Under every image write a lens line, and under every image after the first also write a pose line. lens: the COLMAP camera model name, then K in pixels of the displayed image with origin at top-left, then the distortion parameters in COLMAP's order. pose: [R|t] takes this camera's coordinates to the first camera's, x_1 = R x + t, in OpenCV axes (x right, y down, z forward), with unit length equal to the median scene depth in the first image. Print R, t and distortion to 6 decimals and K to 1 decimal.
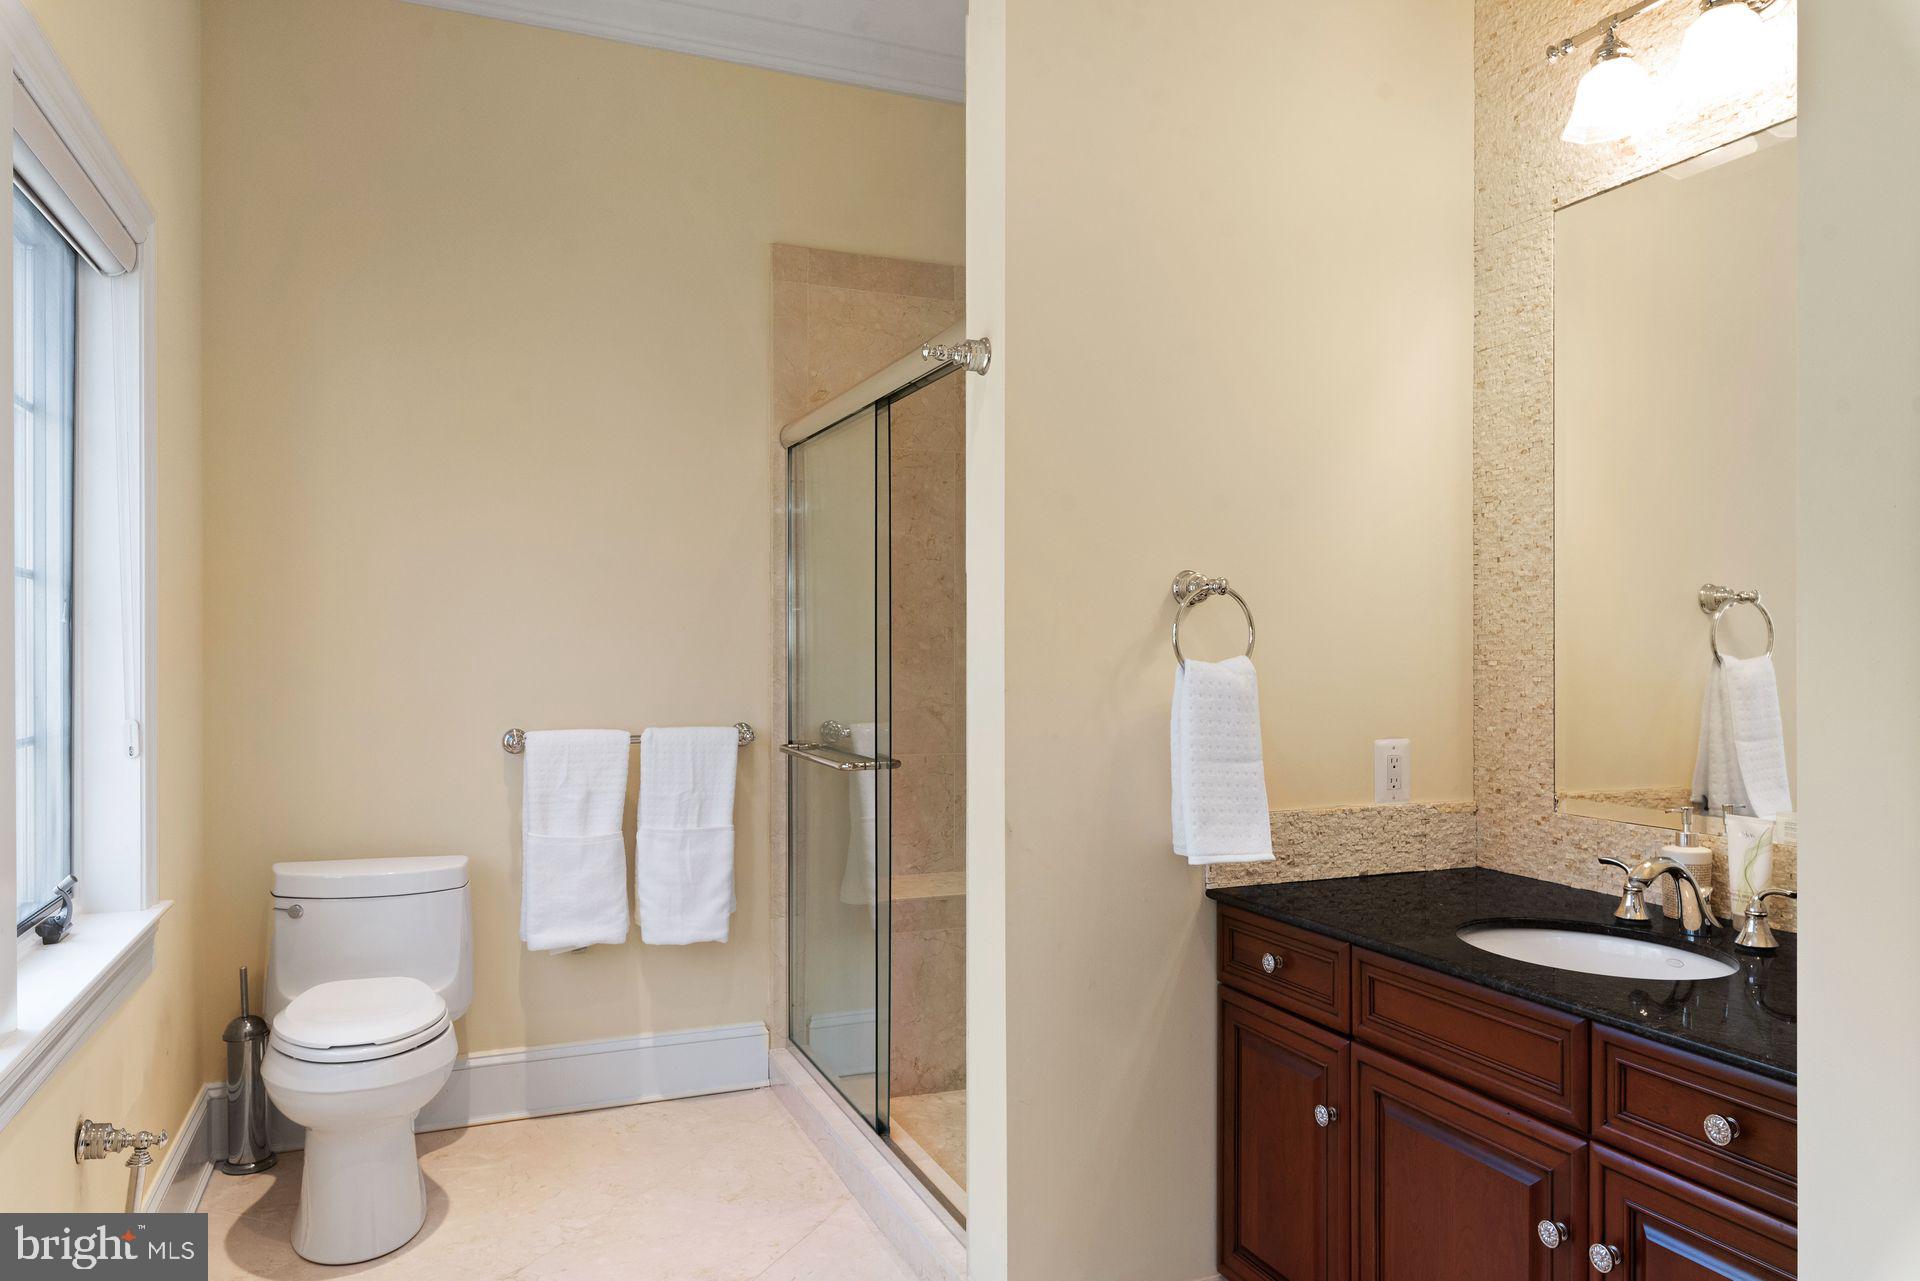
lens RADIAL K [[1271.0, 0, 967.1], [0, 1271.0, 682.9], [0, 0, 1]] dist [0.005478, 0.001918]
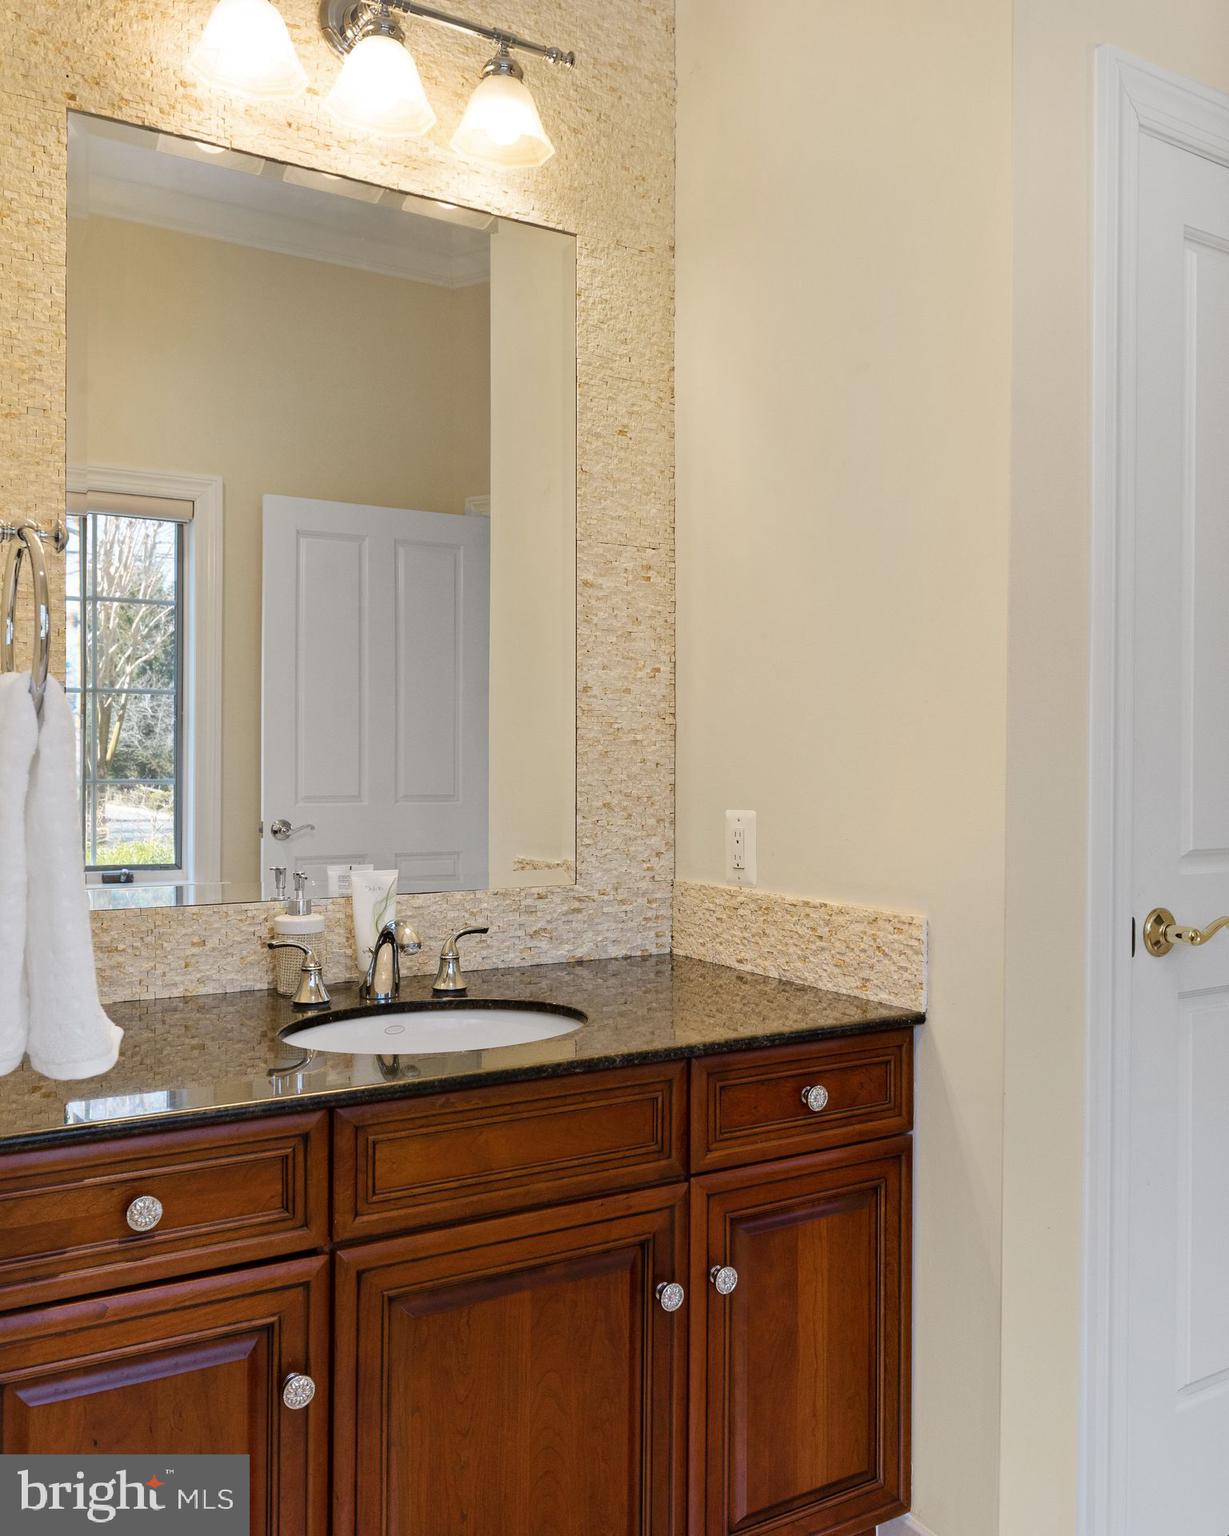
lens RADIAL K [[1279.5, 0, 614.5], [0, 1279.5, 768.0], [0, 0, 1]] dist [-0.011881, -0.007412]
pose [[-0.151098, -0.038820, 0.987756, -0.398845], [-0.001820, 0.999238, 0.038993, -0.013609], [-0.988517, 0.004094, -0.151053, 0.927090]]
